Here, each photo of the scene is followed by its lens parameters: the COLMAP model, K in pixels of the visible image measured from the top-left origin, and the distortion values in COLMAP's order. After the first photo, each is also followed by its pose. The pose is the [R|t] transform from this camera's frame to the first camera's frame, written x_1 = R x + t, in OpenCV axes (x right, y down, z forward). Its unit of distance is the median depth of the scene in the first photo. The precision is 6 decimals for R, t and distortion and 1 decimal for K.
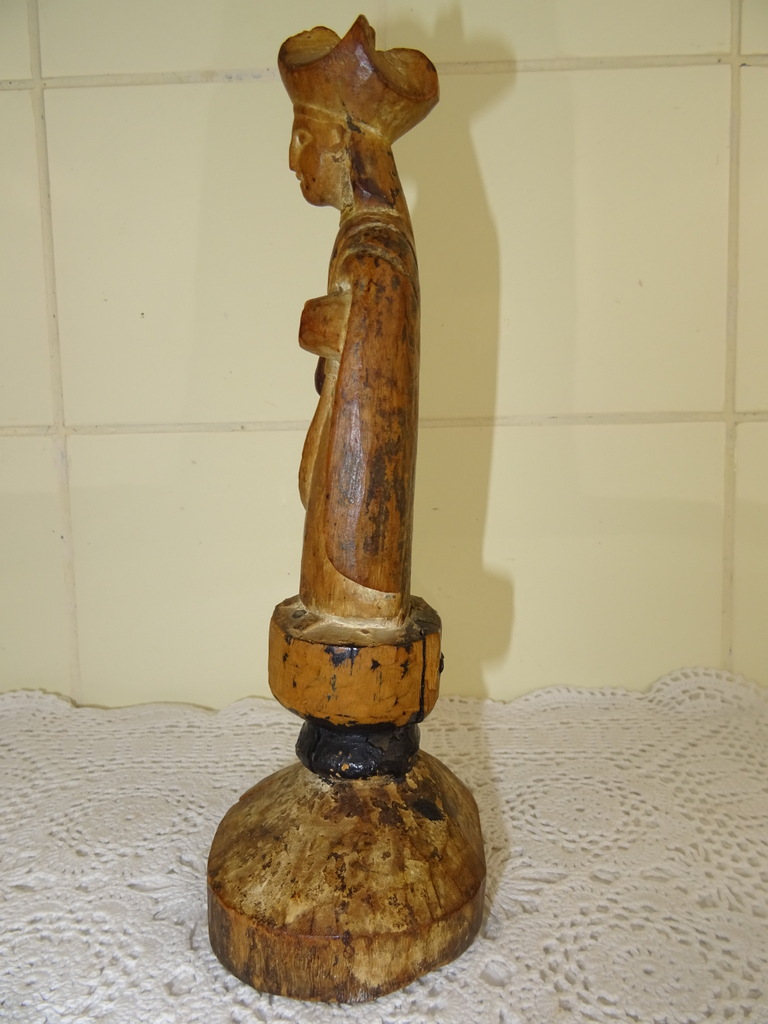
lens RADIAL K [[733.9, 0, 384.4], [0, 733.9, 509.7], [0, 0, 1]] dist [-0.001627, -0.007002]
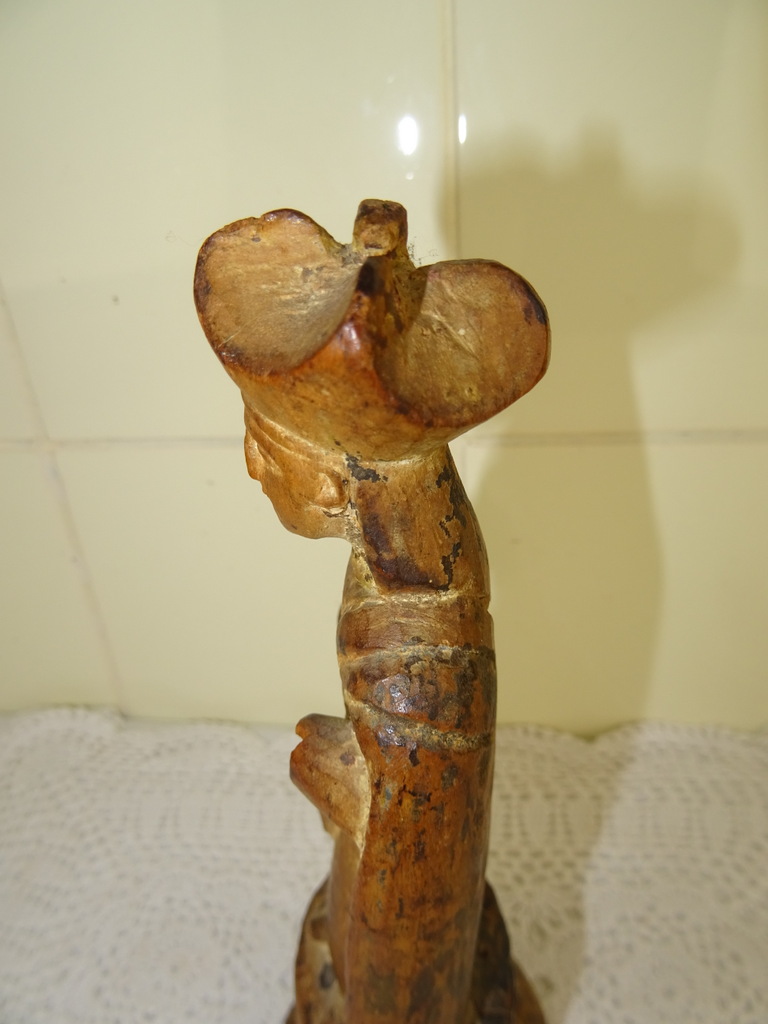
lens RADIAL K [[729.8, 0, 384.0], [0, 729.8, 512.0], [0, 0, 1]] dist [-0.000374, -0.011471]
pose [[0.994913, 0.006172, -0.100546, 0.018580], [0.031778, 0.927926, 0.371408, -0.658355], [0.095591, -0.372714, 0.923009, 0.546551]]
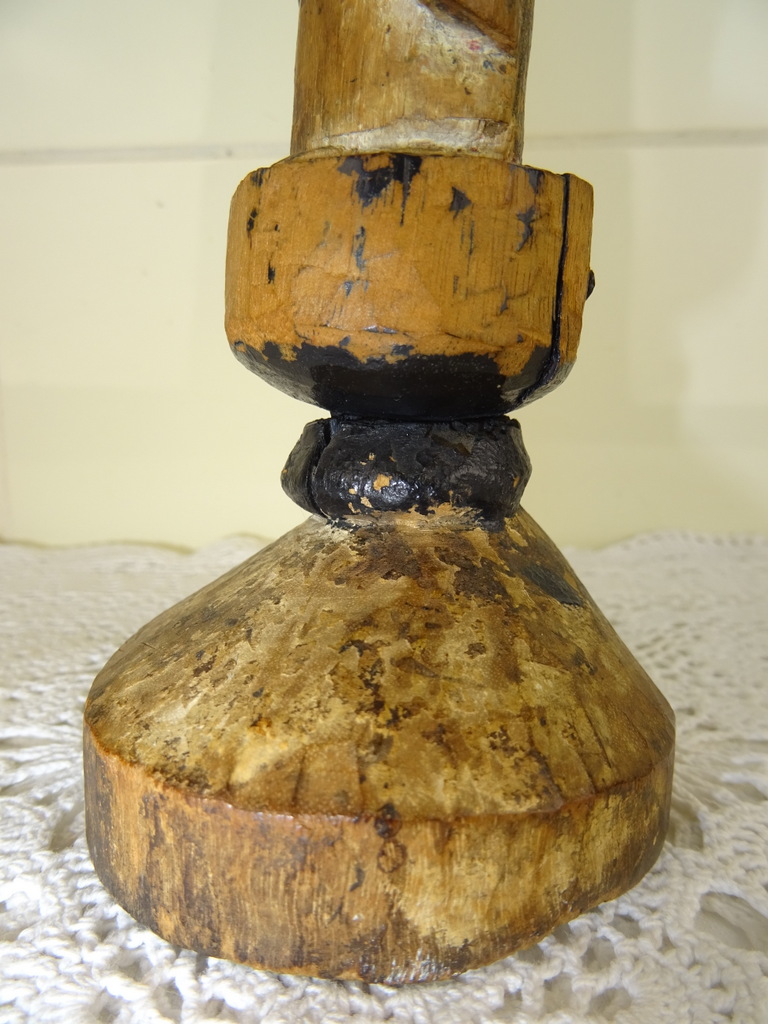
lens RADIAL K [[727.1, 0, 384.0], [0, 727.1, 512.0], [0, 0, 1]] dist [0.008590, -0.034991]
pose [[0.999419, 0.017253, -0.029390, -0.042906], [-0.015405, 0.997957, 0.062007, 0.384743], [0.030400, -0.061519, 0.997643, 0.606996]]
